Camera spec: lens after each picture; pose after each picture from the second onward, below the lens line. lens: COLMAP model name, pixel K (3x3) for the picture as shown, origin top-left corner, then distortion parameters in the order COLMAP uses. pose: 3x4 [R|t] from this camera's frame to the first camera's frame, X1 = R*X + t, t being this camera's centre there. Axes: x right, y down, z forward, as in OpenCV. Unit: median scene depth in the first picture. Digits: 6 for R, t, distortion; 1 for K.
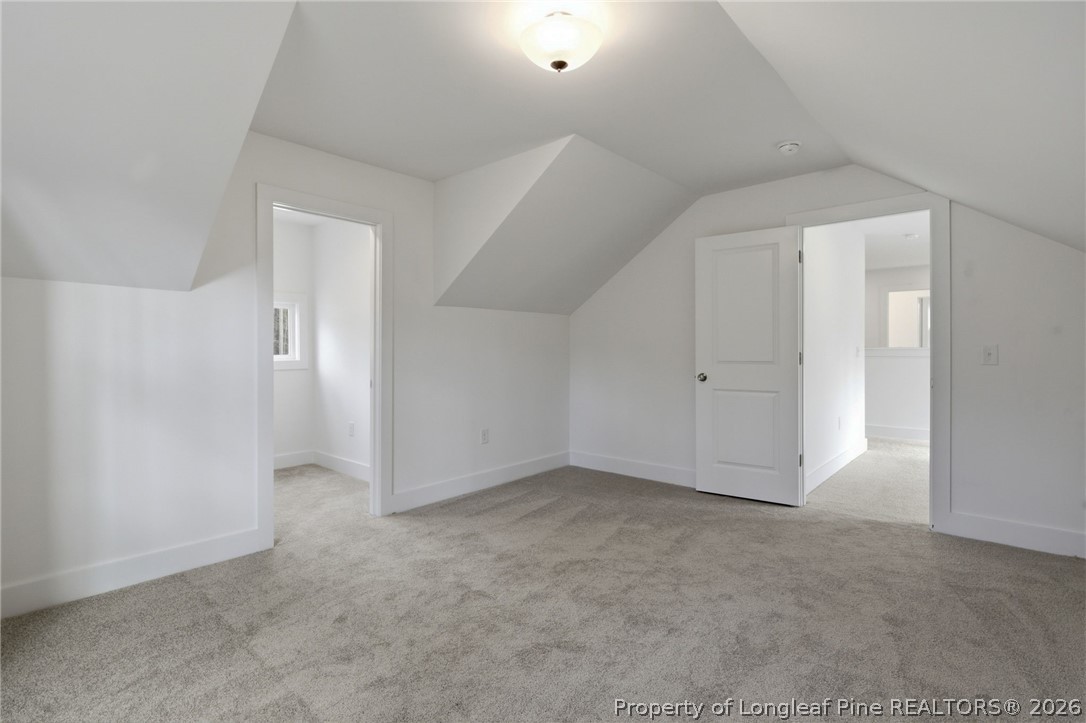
lens RADIAL K [[521.4, 0, 543.0], [0, 521.4, 361.5], [0, 0, 1]] dist [0.001093, 0.000083]
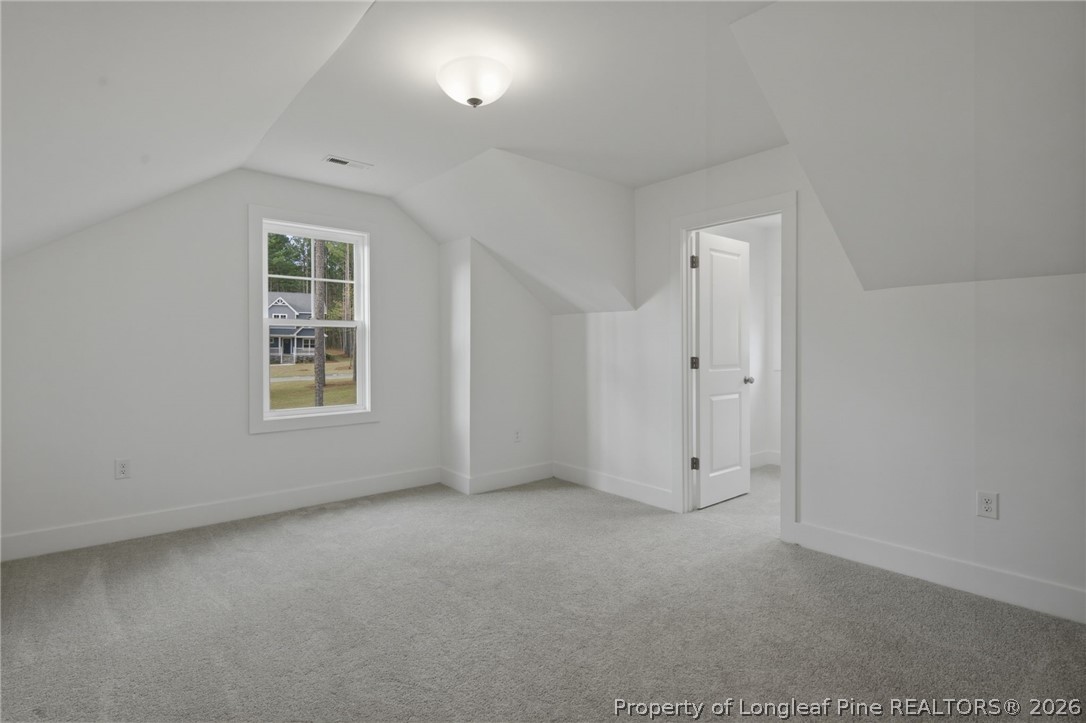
lens RADIAL K [[521.4, 0, 543.0], [0, 521.4, 361.5], [0, 0, 1]] dist [0.001093, 0.000083]
pose [[-0.164895, 0.022207, -0.986061, 0.609630], [-0.013838, 0.999596, 0.024826, -0.016170], [0.986214, 0.017739, -0.164522, 0.752120]]
